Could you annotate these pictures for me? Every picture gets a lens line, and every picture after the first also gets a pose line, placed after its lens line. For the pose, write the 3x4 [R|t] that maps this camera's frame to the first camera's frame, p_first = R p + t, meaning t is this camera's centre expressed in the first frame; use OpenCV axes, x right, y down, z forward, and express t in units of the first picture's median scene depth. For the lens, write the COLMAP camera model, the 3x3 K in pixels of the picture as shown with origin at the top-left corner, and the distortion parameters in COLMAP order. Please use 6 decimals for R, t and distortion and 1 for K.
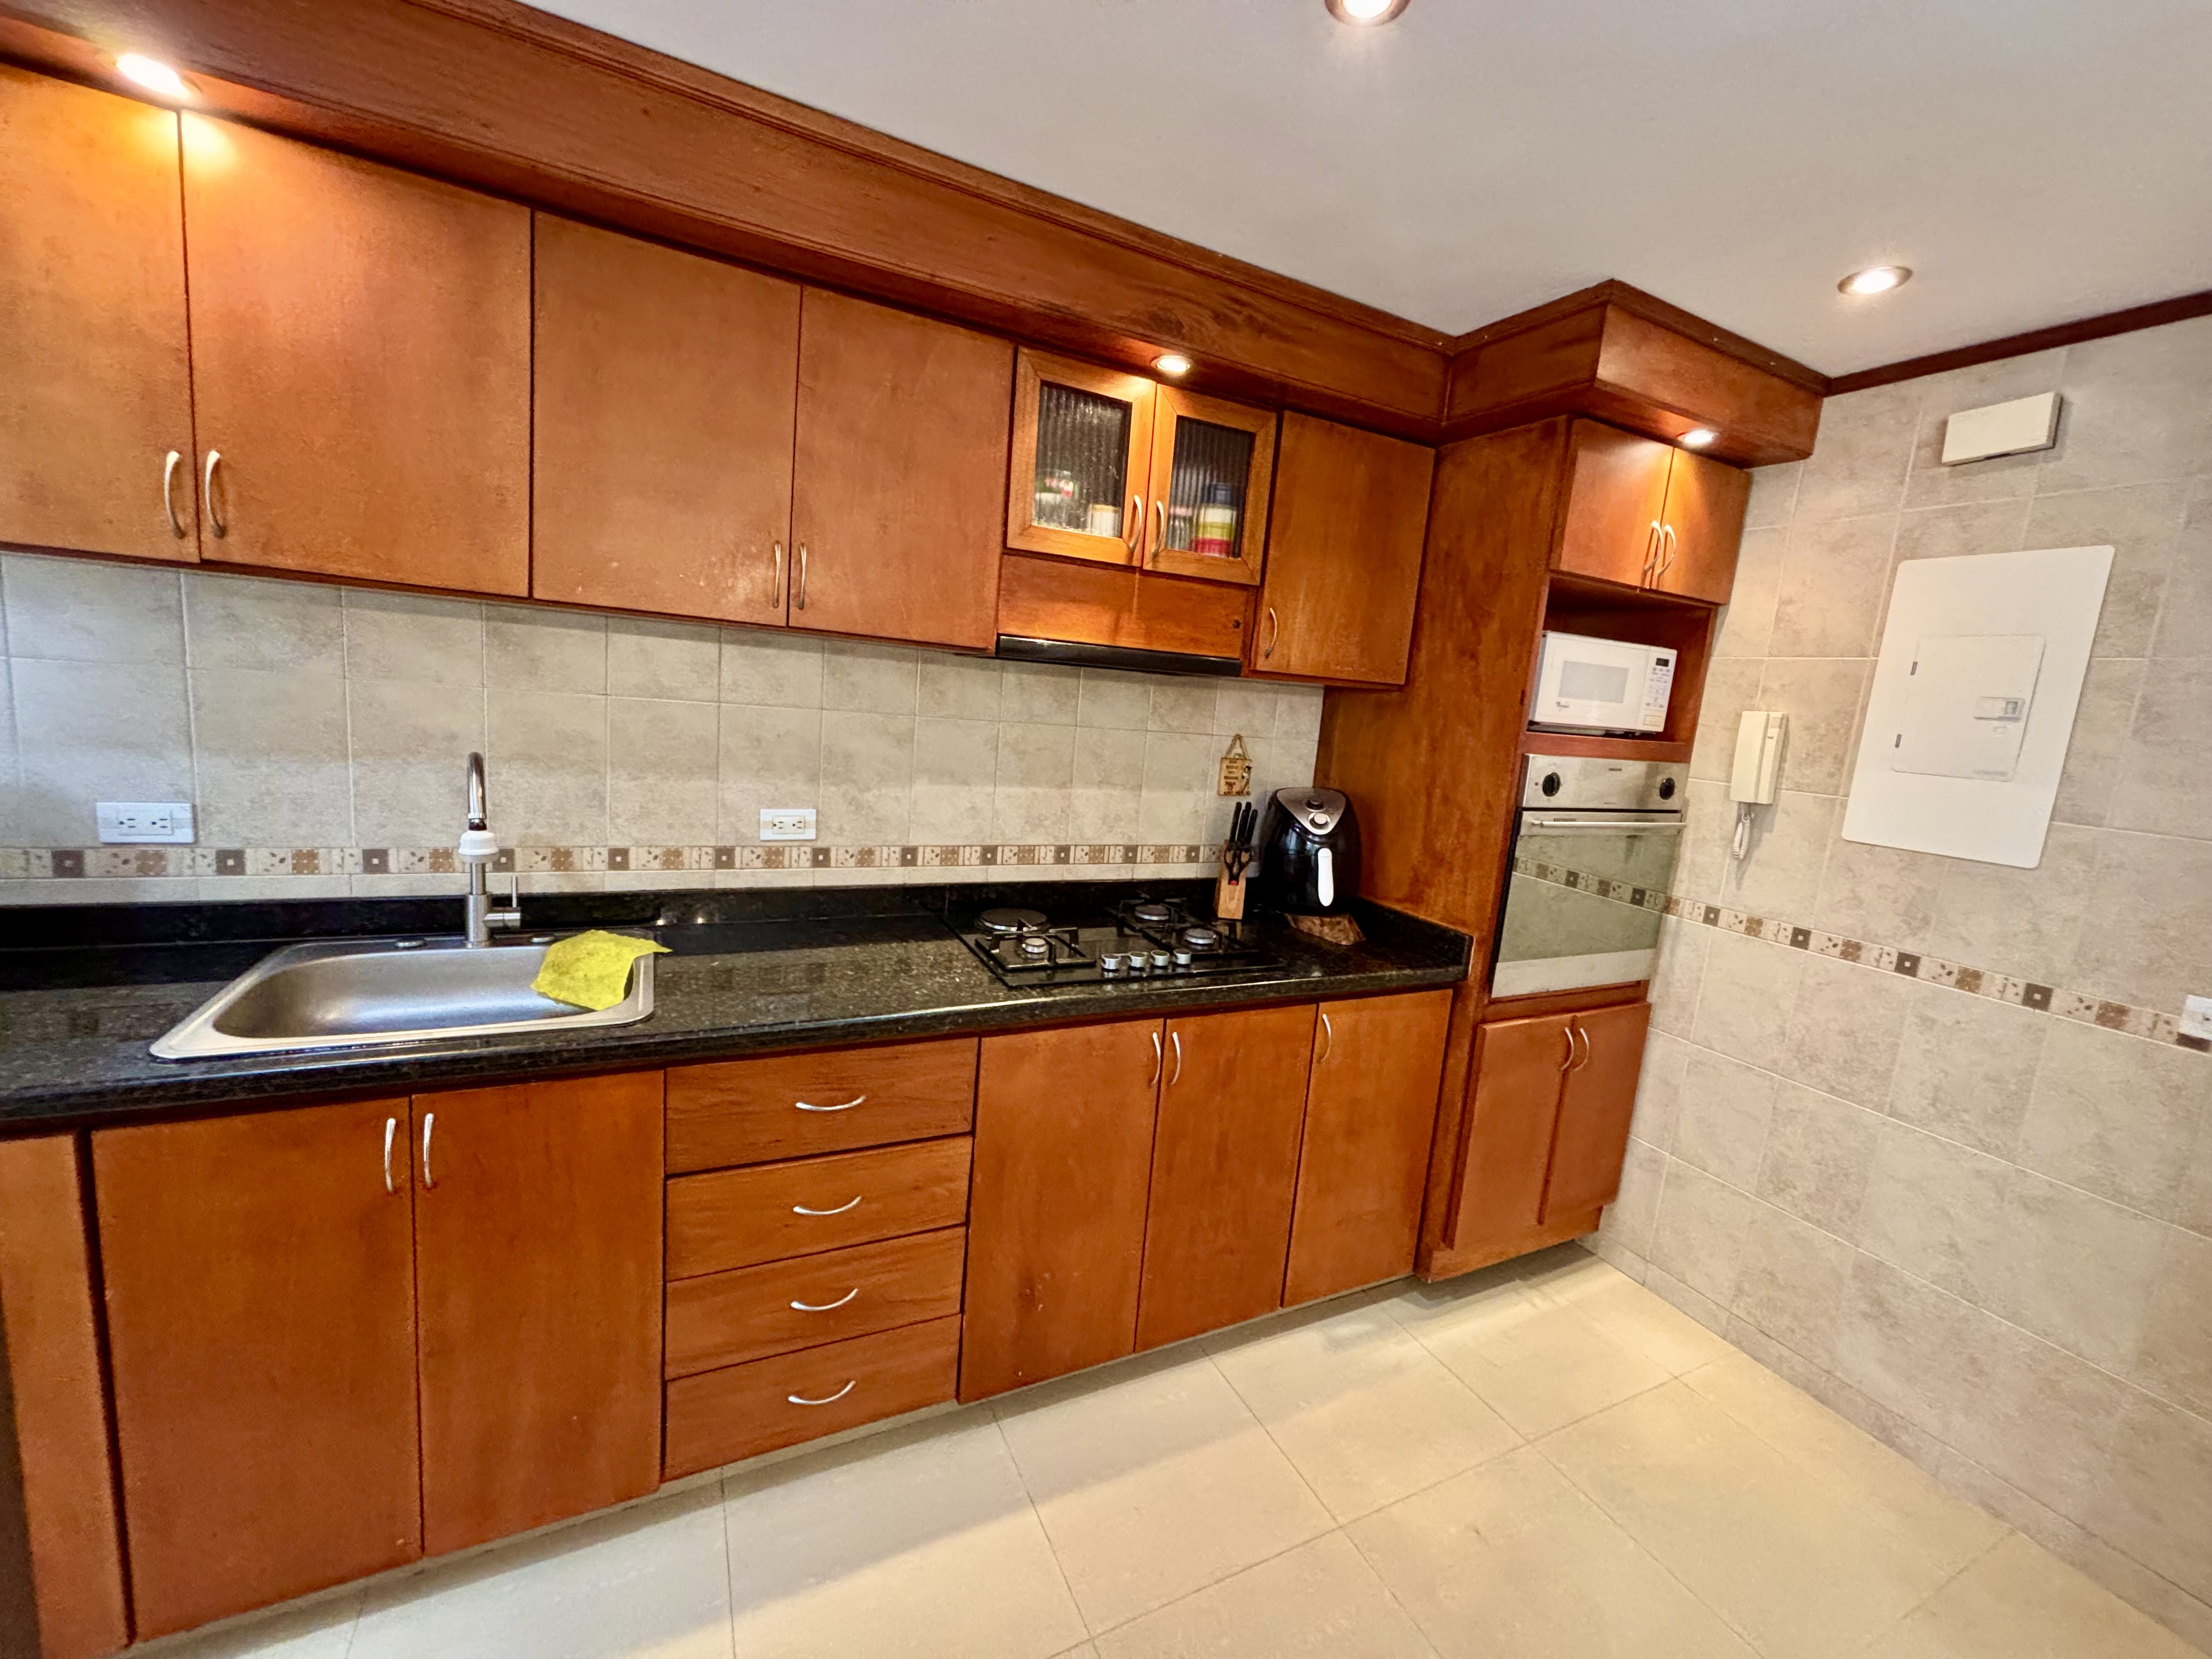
lens RADIAL K [[886.8, 0, 1103.7], [0, 886.8, 828.0], [0, 0, 1]] dist [-0.000278, 0.000233]
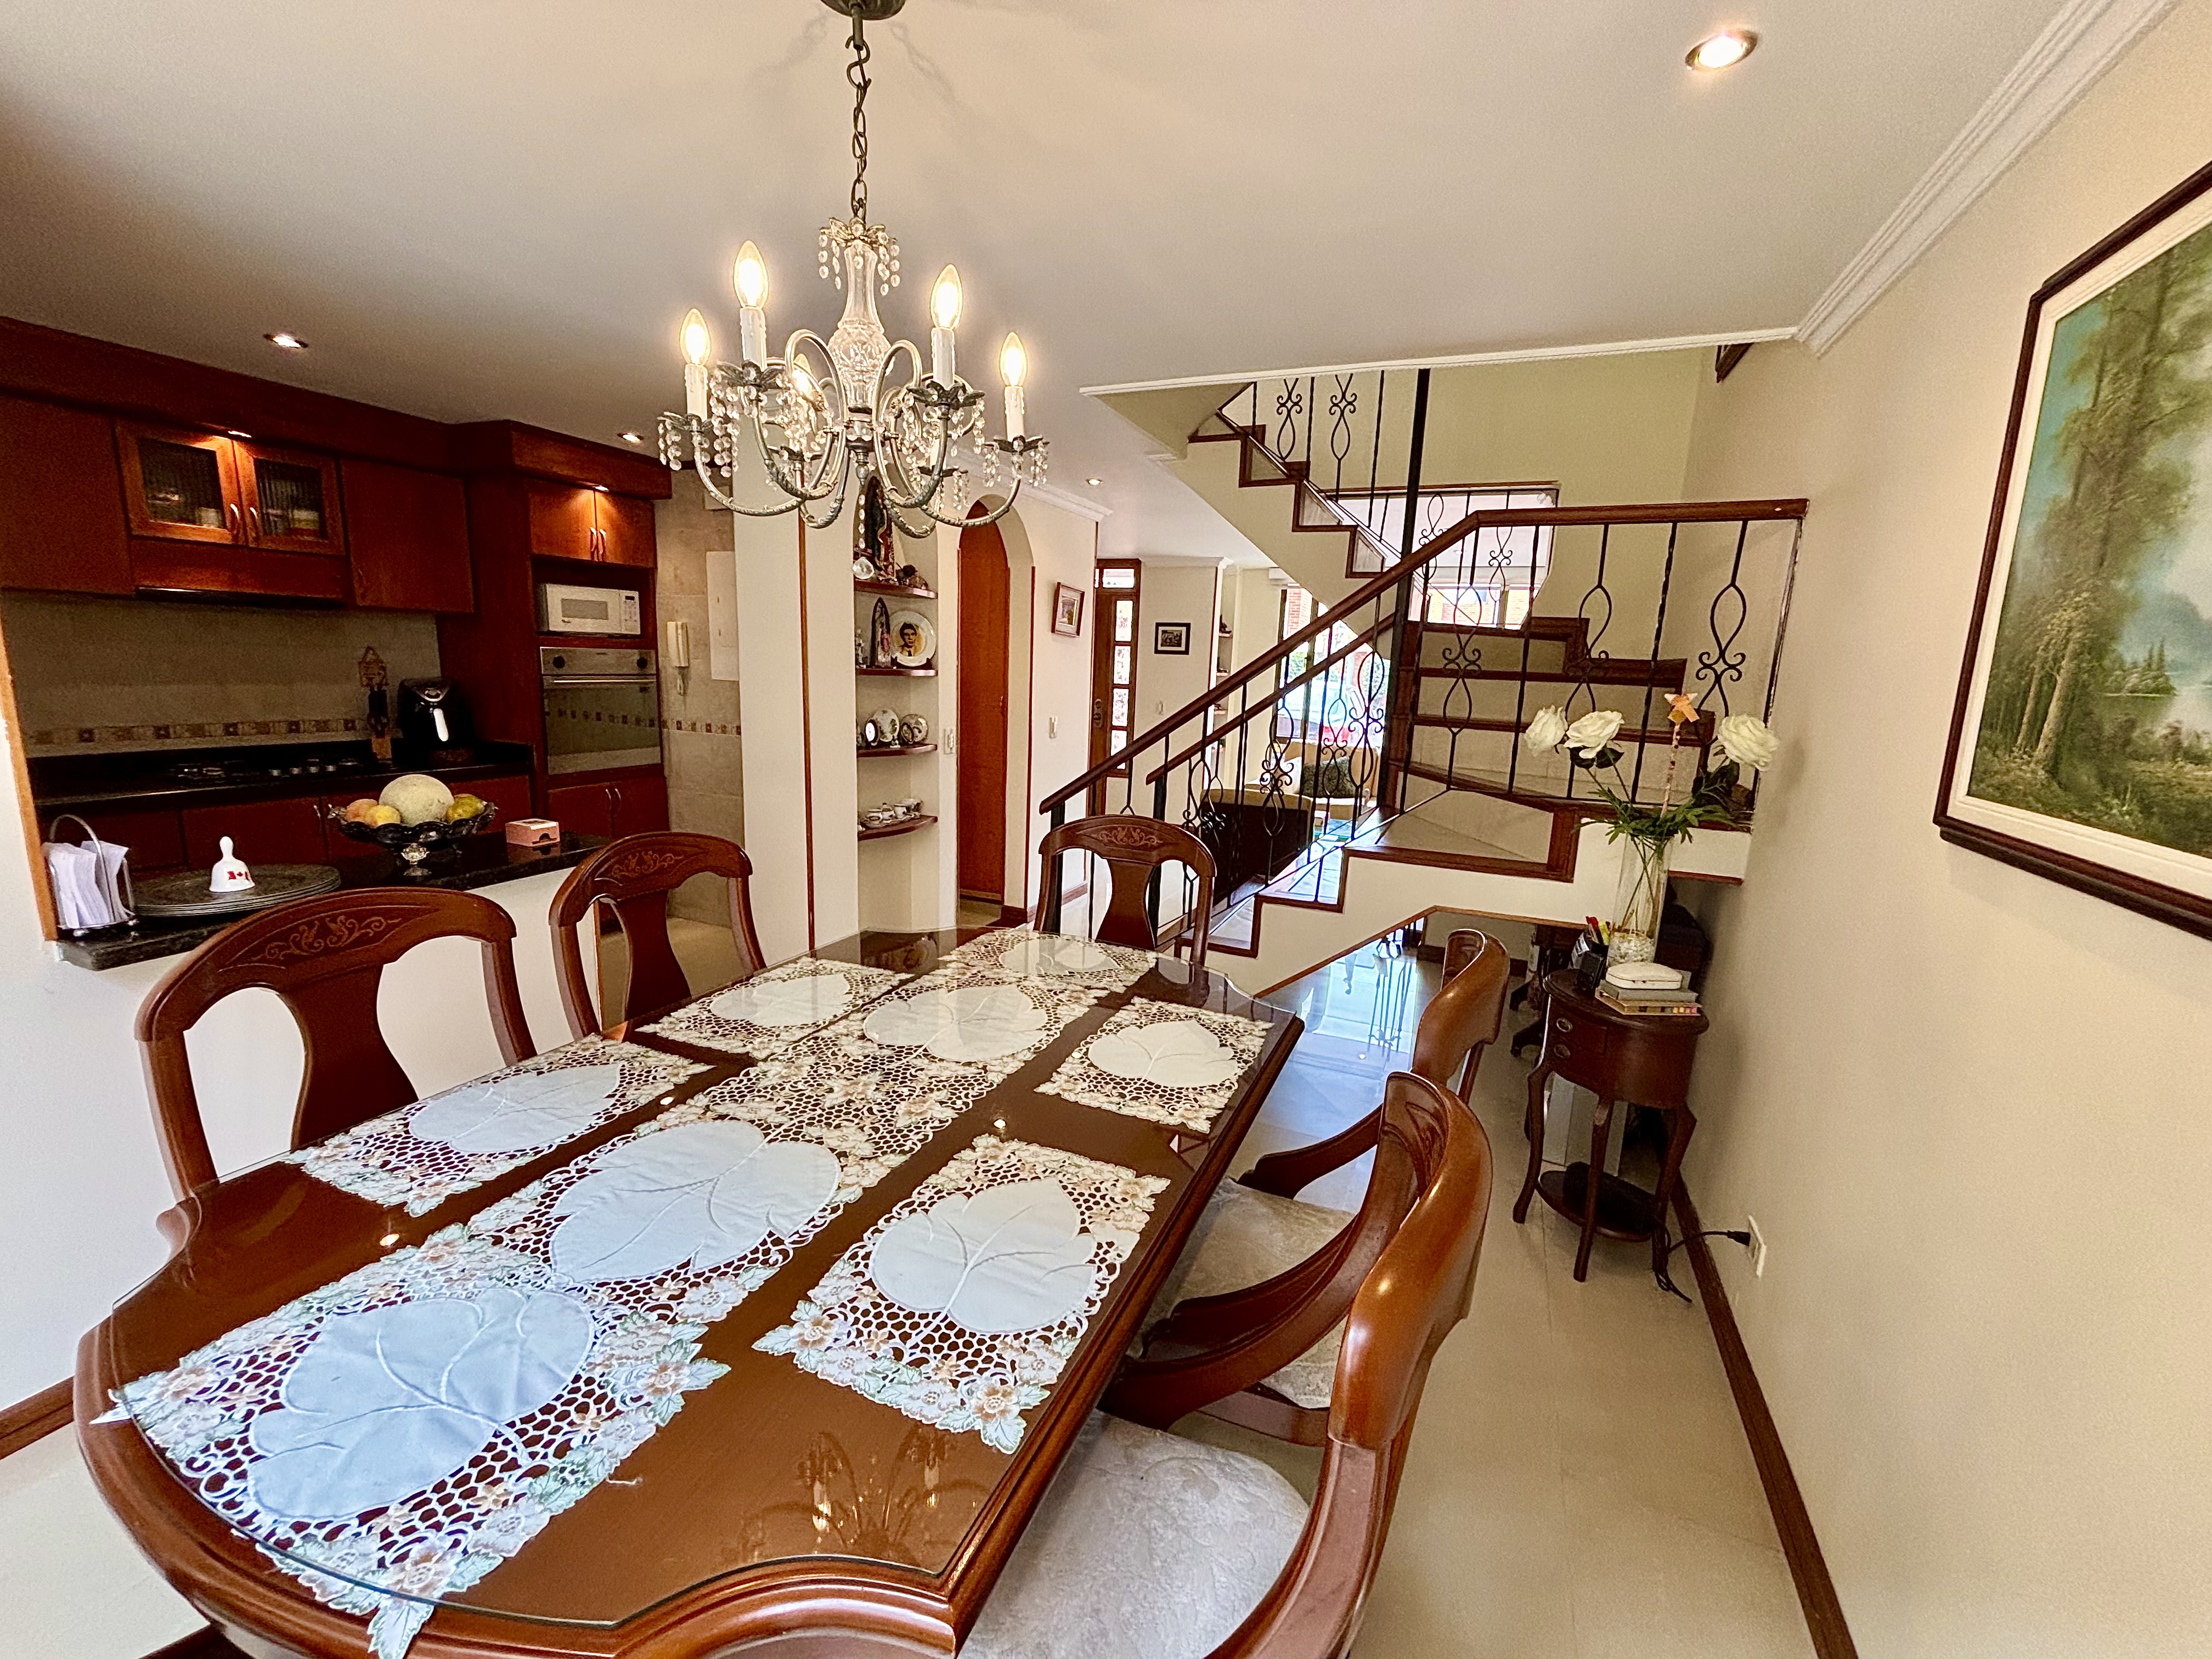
lens RADIAL K [[886.8, 0, 1103.7], [0, 886.8, 828.0], [0, 0, 1]] dist [-0.000278, 0.000233]
pose [[0.767100, -0.171448, 0.618194, 0.142452], [0.122330, 0.985038, 0.121391, 0.210653], [-0.629756, -0.017495, 0.776596, -1.232615]]
